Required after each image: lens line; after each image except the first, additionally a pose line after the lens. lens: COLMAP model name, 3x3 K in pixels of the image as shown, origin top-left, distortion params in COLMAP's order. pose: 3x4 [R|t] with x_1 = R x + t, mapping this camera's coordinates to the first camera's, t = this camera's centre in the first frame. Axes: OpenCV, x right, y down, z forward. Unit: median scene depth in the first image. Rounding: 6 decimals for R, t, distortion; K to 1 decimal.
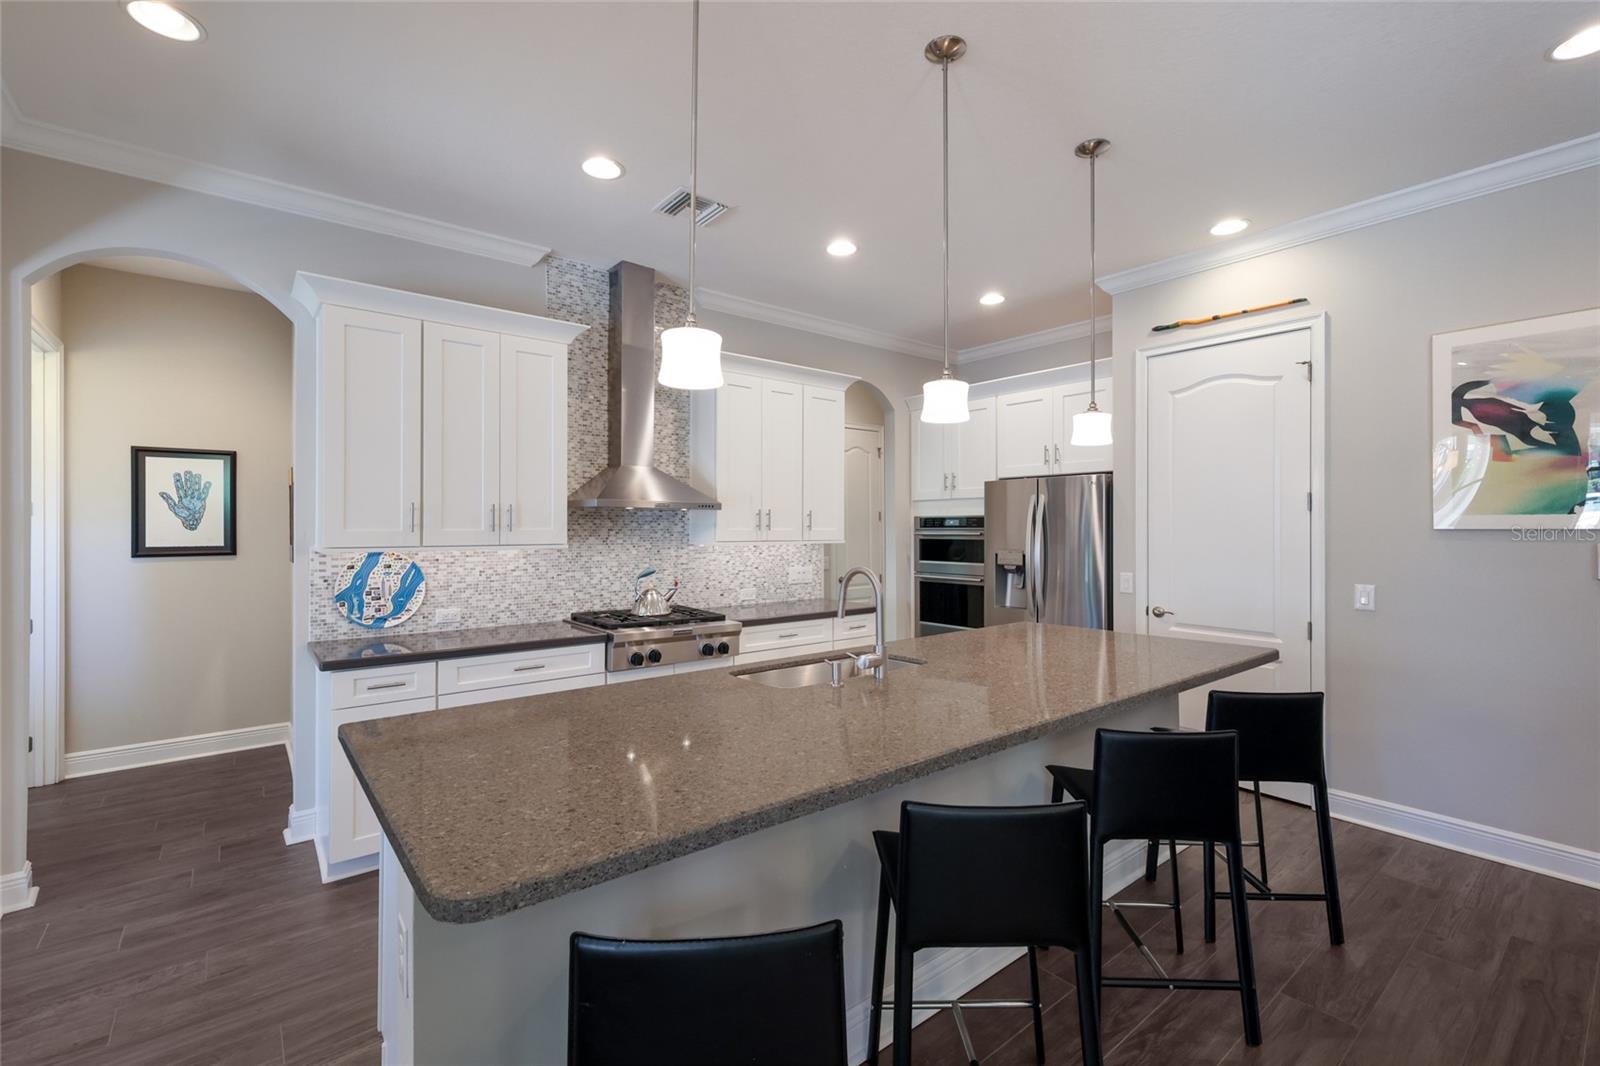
lens RADIAL K [[697.9, 0, 802.4], [0, 697.9, 524.8], [0, 0, 1]] dist [0.008336, 0.000283]
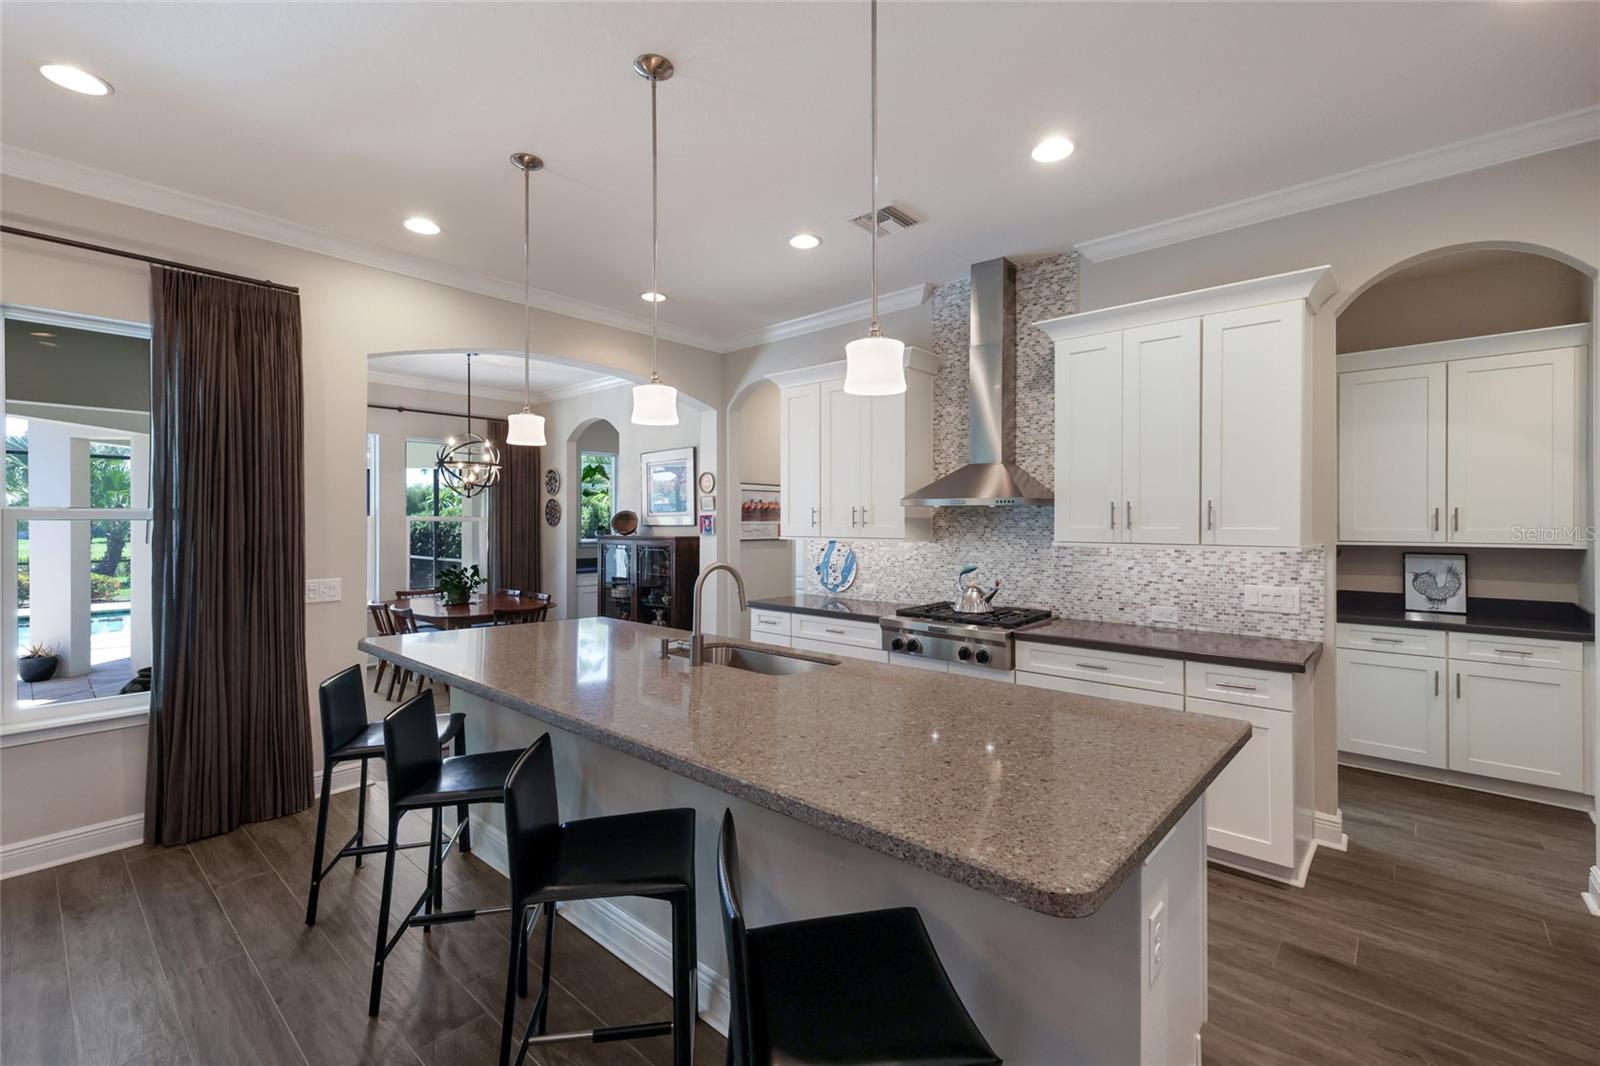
lens RADIAL K [[692.5, 0, 803.6], [0, 692.5, 523.2], [0, 0, 1]] dist [0.010121, -0.000680]
pose [[0.162971, 0.002529, -0.986628, 0.695685], [0.002278, 0.999993, 0.002939, -0.001795], [0.986628, -0.002727, 0.162965, 0.576683]]
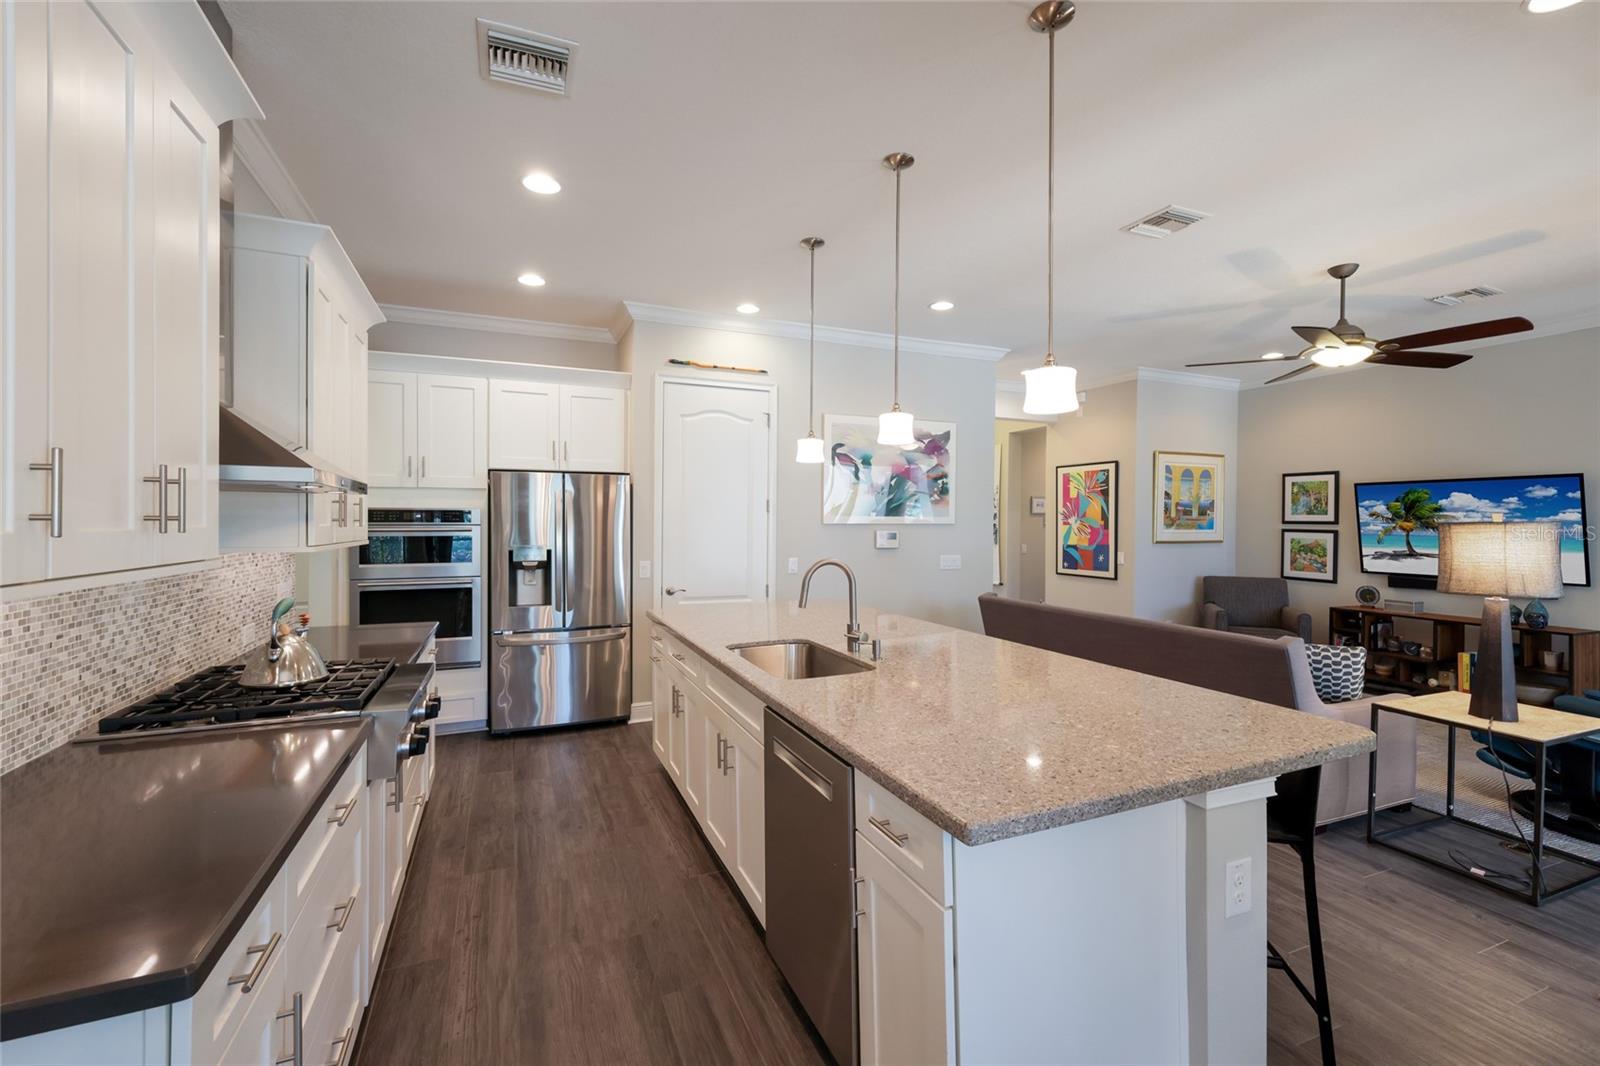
lens RADIAL K [[692.5, 0, 803.6], [0, 692.5, 523.2], [0, 0, 1]] dist [0.010121, -0.000680]
pose [[0.273260, -0.001074, 0.961939, -0.607255], [-0.007464, 0.999967, 0.003237, -0.000672], [-0.961911, -0.008064, 0.273243, 0.444175]]
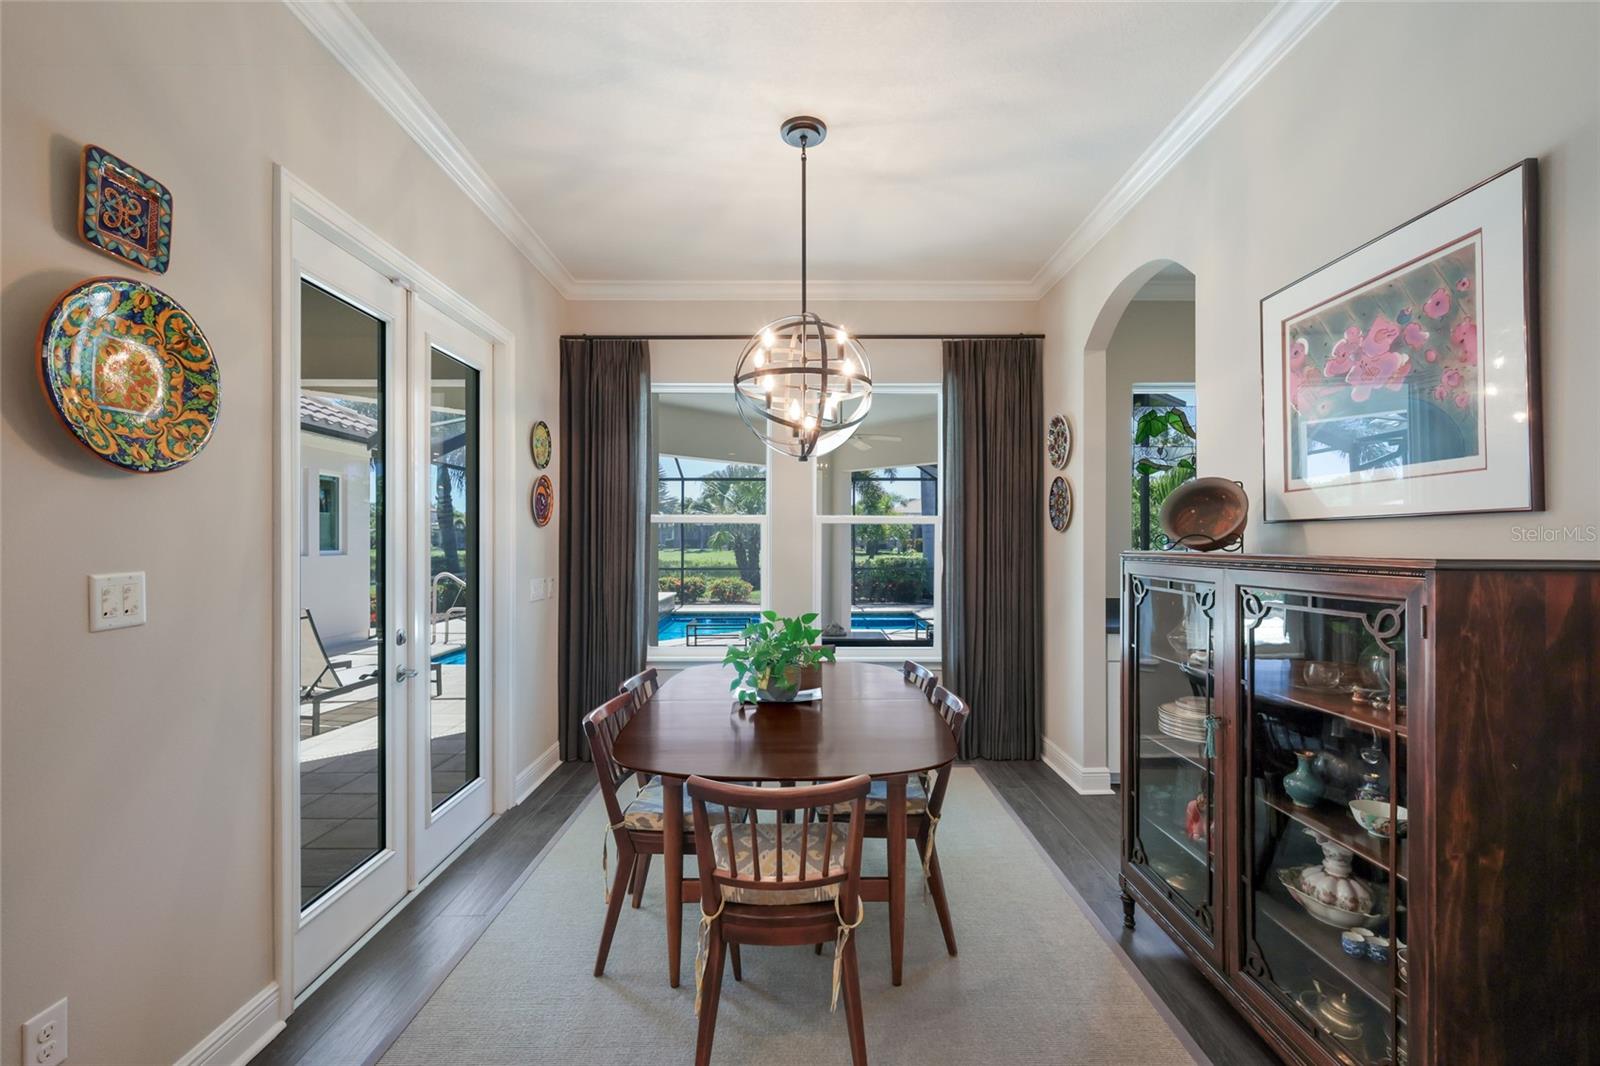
lens RADIAL K [[698.4, 0, 800.0], [0, 698.4, 533.0], [0, 0, 1]] dist [0.006479, -0.000245]
pose [[-0.626687, -0.007847, -0.779231, -0.387673], [0.000307, 0.999947, -0.010316, 0.022224], [0.779271, -0.006704, -0.626651, 0.522102]]
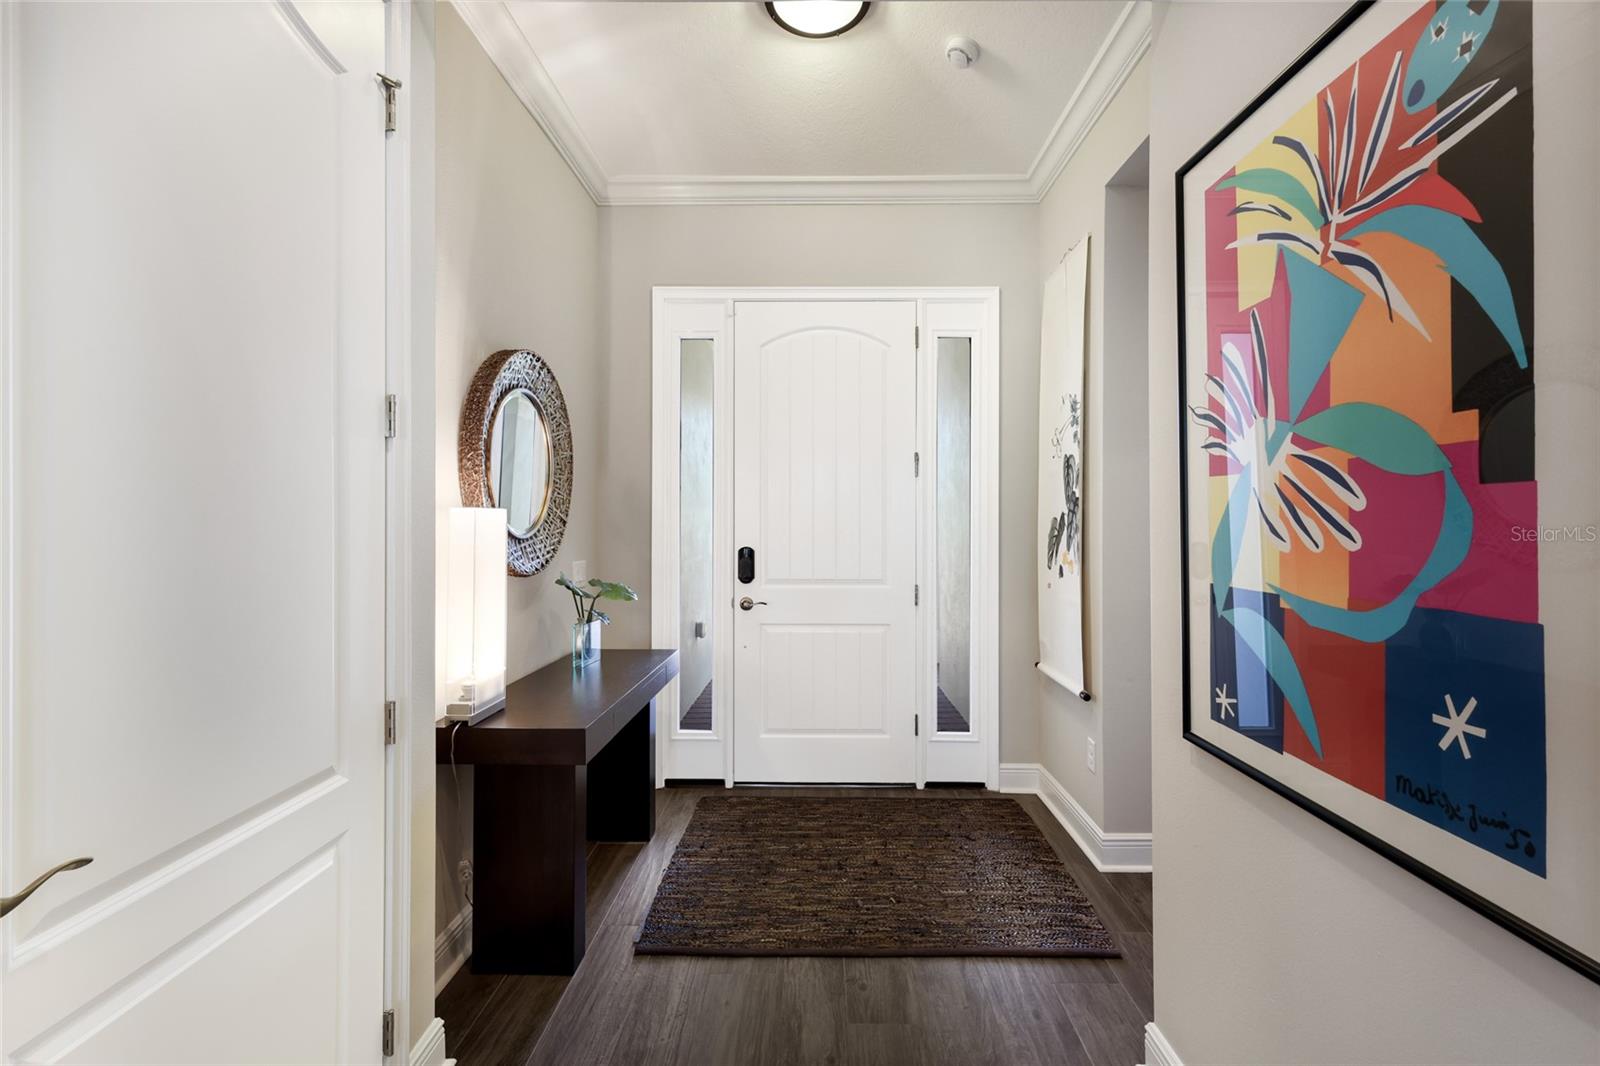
lens RADIAL K [[692.5, 0, 803.6], [0, 692.5, 523.2], [0, 0, 1]] dist [0.010121, -0.000680]
pose [[0.643492, -0.003169, 0.765446, 1.013034], [-0.002441, 0.999978, 0.006192, 0.026141], [-0.765449, -0.005853, 0.643470, 0.212760]]
